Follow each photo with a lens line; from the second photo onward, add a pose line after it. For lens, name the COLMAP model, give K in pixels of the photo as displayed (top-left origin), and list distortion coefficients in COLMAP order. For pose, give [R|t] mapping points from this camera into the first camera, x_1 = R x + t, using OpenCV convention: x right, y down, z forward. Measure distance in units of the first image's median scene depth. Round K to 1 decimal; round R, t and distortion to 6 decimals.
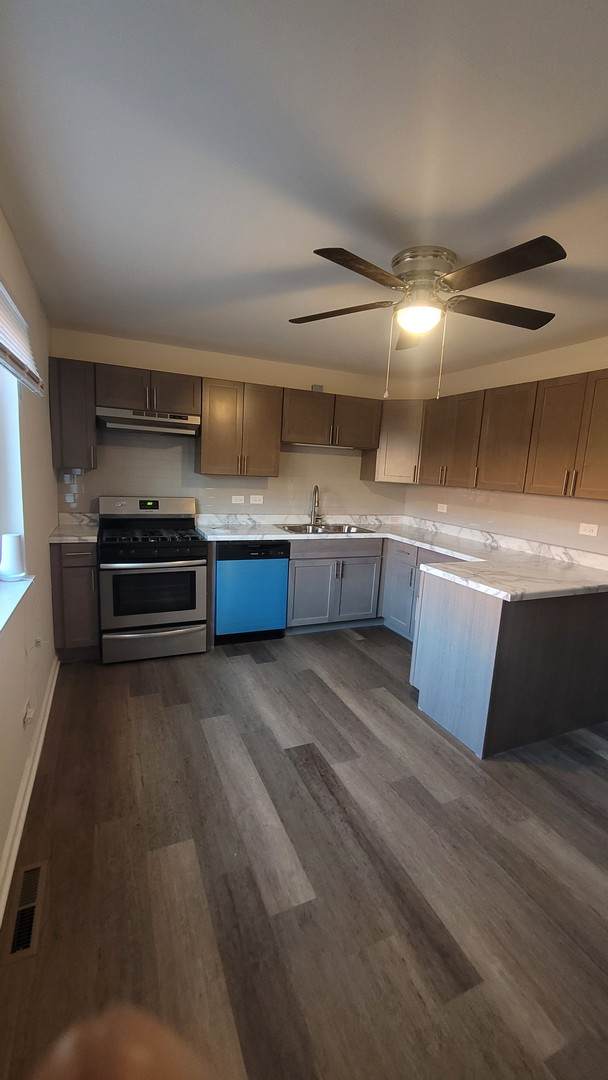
lens RADIAL K [[410.3, 0, 304.0], [0, 410.3, 540.0], [0, 0, 1]] dist [-0.007903, 0.000160]
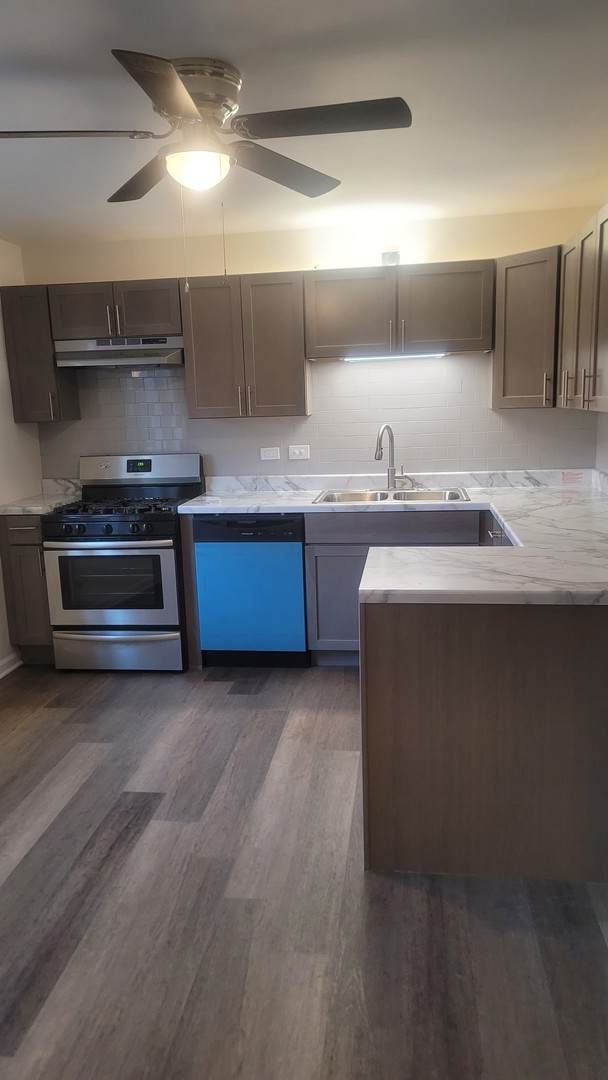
lens RADIAL K [[731.3, 0, 304.0], [0, 731.3, 540.0], [0, 0, 1]] dist [0.078291, -0.050974]
pose [[0.863097, 0.015389, -0.504803, 0.602977], [-0.008166, 0.999830, 0.016517, 0.025543], [0.504972, -0.010134, 0.863076, 0.017909]]
